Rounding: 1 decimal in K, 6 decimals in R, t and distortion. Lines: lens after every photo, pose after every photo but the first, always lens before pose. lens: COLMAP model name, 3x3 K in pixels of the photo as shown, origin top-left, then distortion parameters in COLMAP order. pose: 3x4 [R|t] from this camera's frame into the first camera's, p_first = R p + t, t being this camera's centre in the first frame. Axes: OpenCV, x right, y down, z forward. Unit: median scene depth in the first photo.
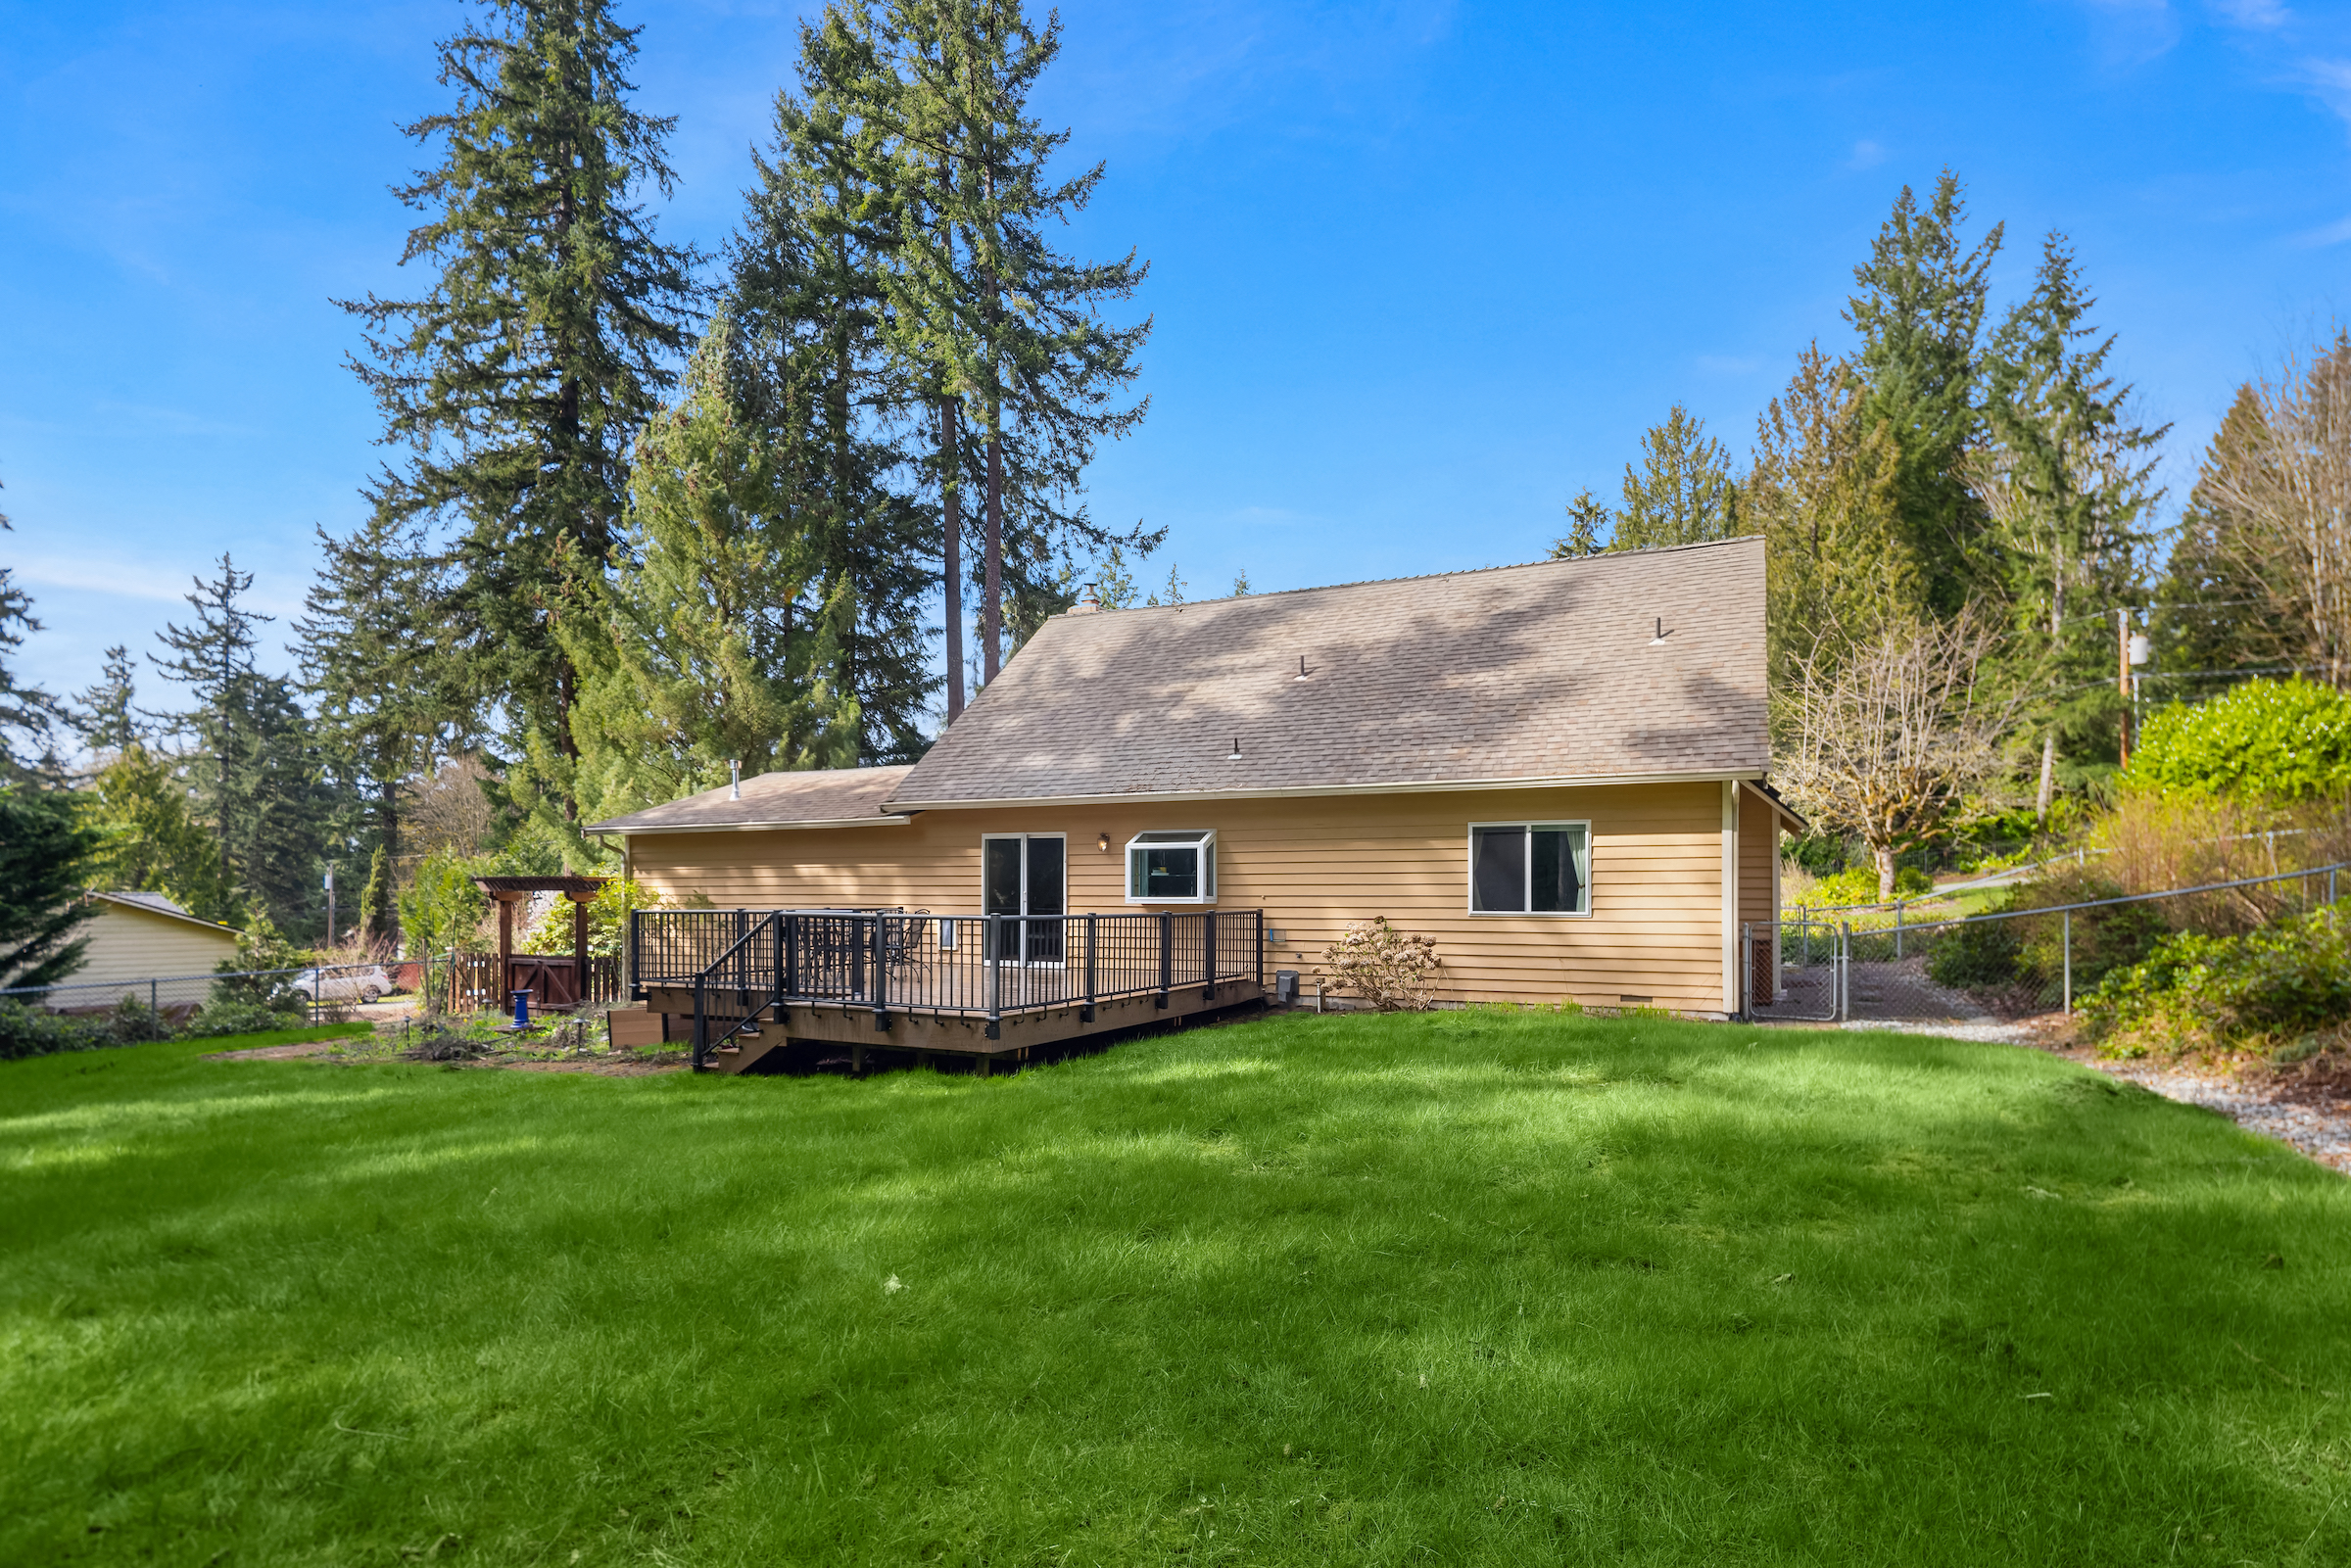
lens RADIAL K [[1205.4, 0, 1178.5], [0, 1205.4, 910.2], [0, 0, 1]] dist [0.000169, -0.000974]
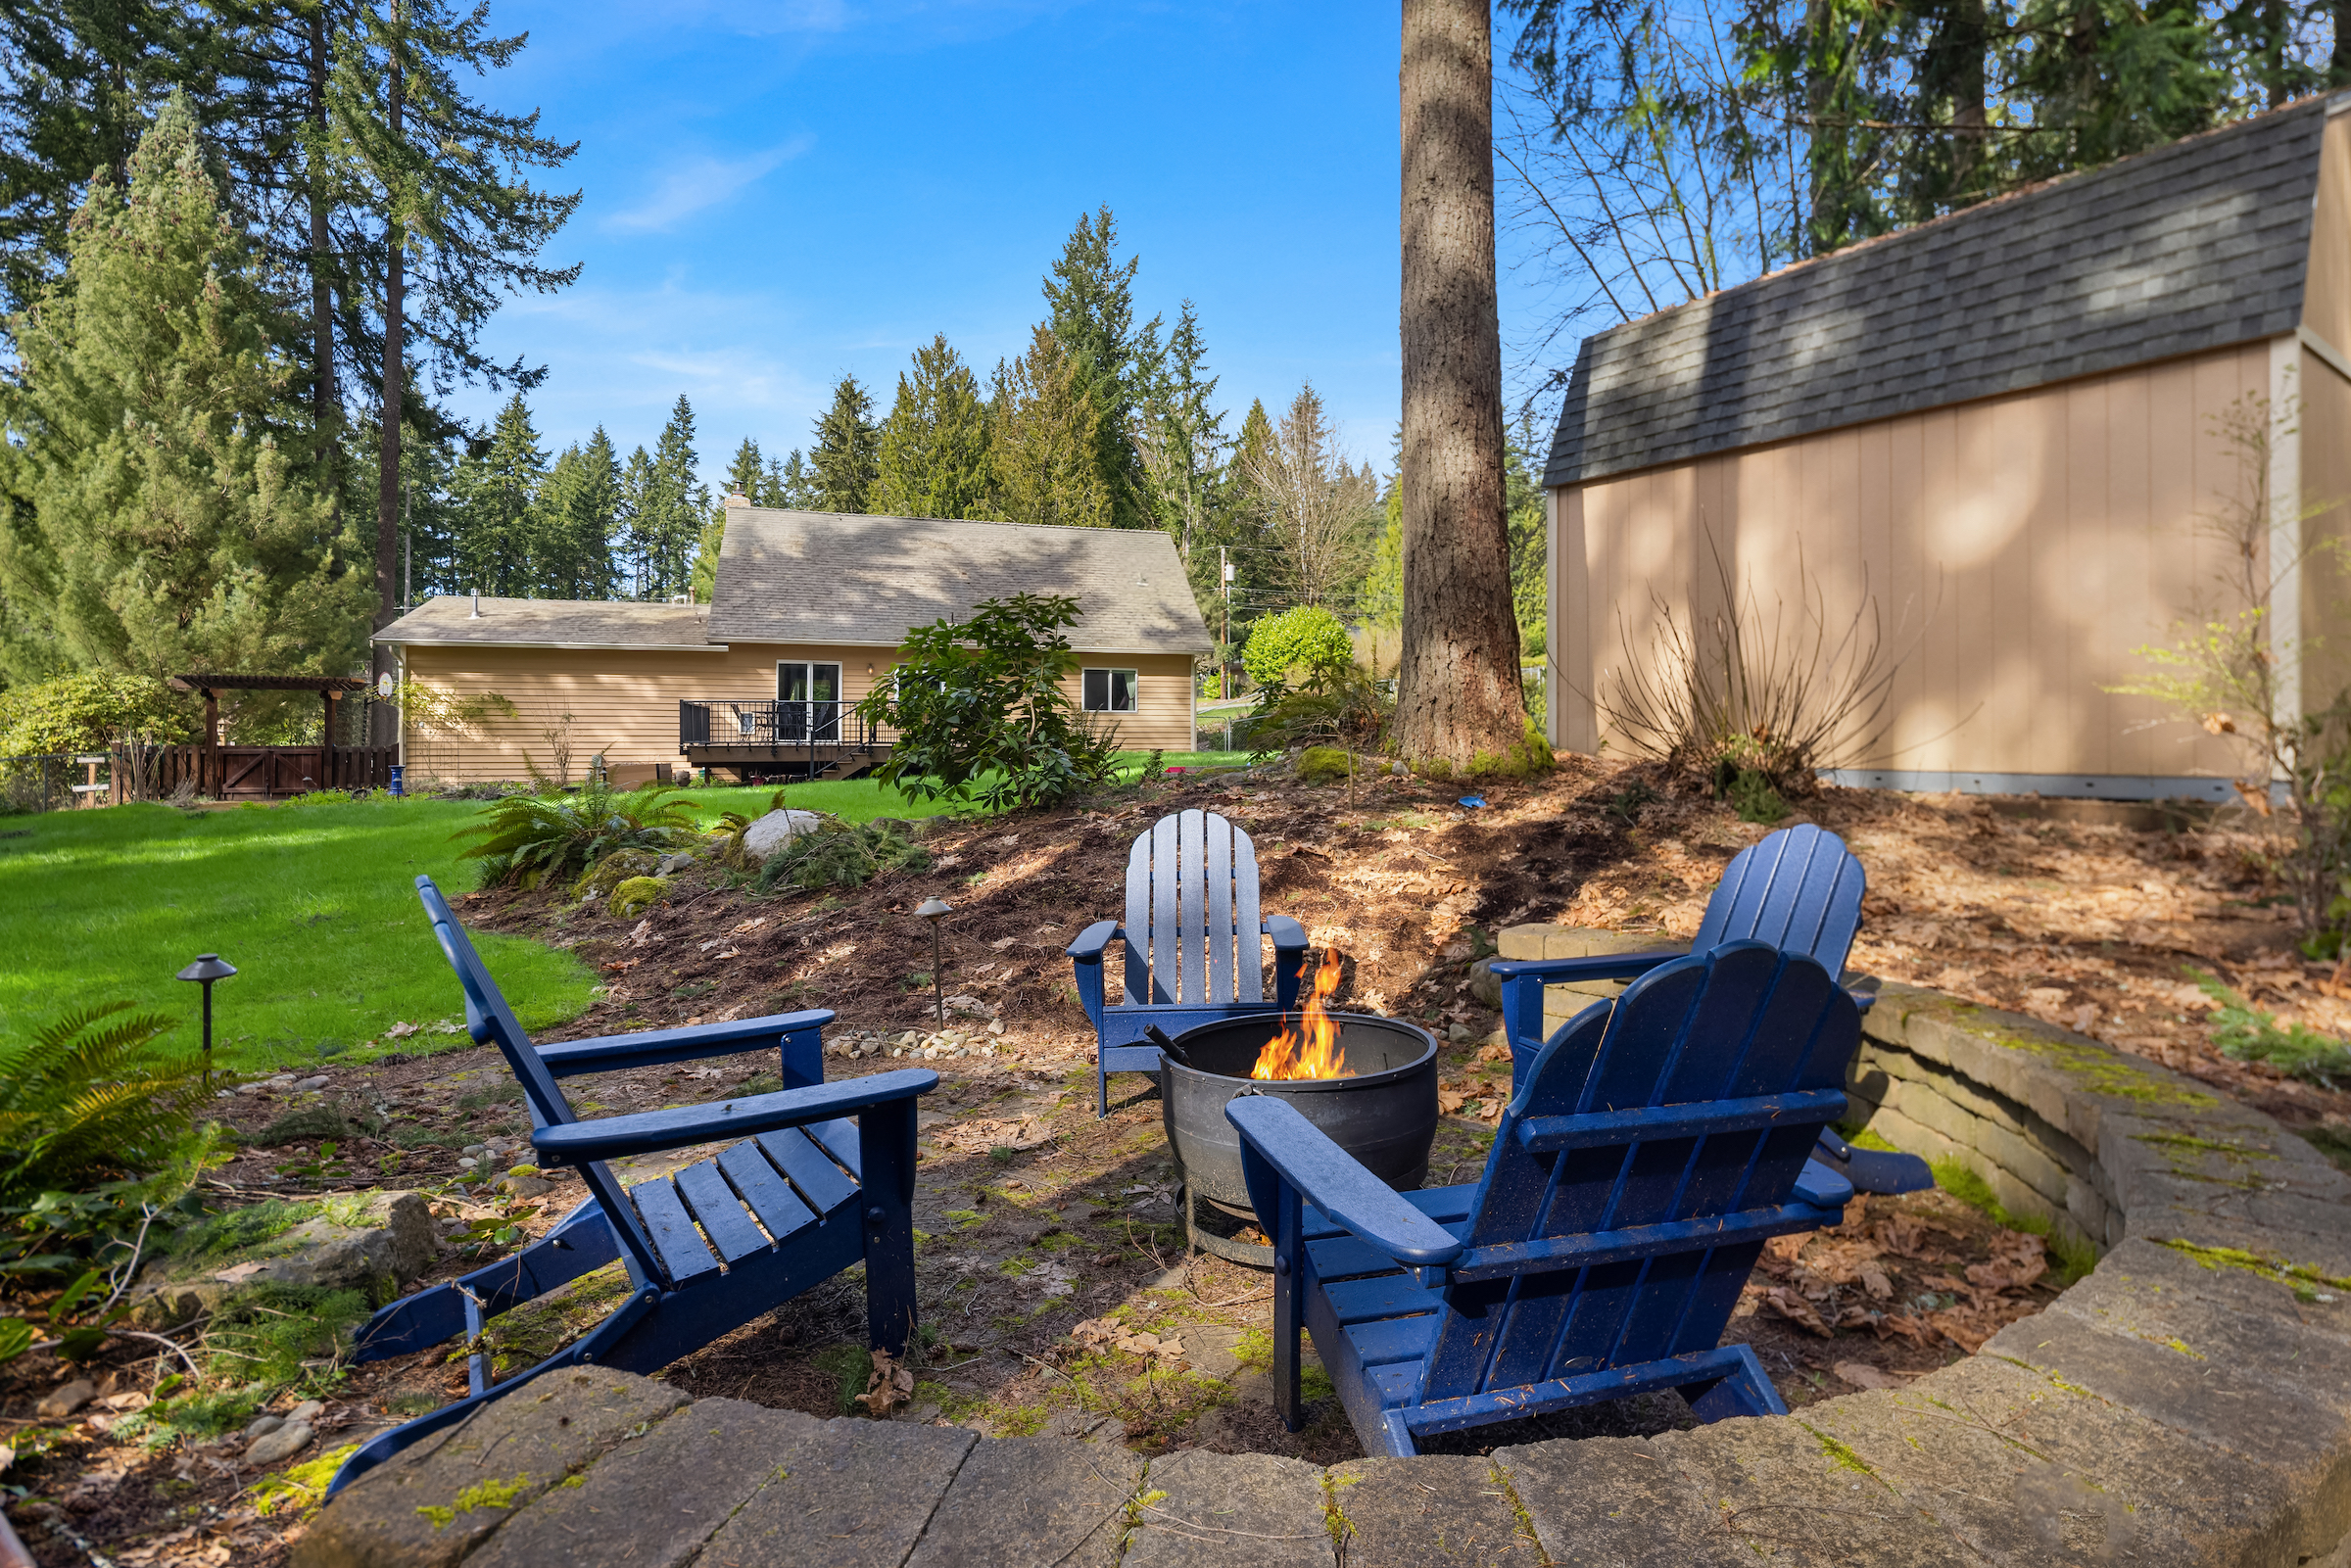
lens RADIAL K [[1755.4, 0, 1175.5], [0, 1755.4, 784.0], [0, 0, 1]] dist [-0.002951, -0.001236]
pose [[0.721695, -0.006935, 0.692176, -0.882128], [0.002666, 0.999970, 0.007239, 0.053637], [-0.692206, -0.003379, 0.721692, -0.651980]]
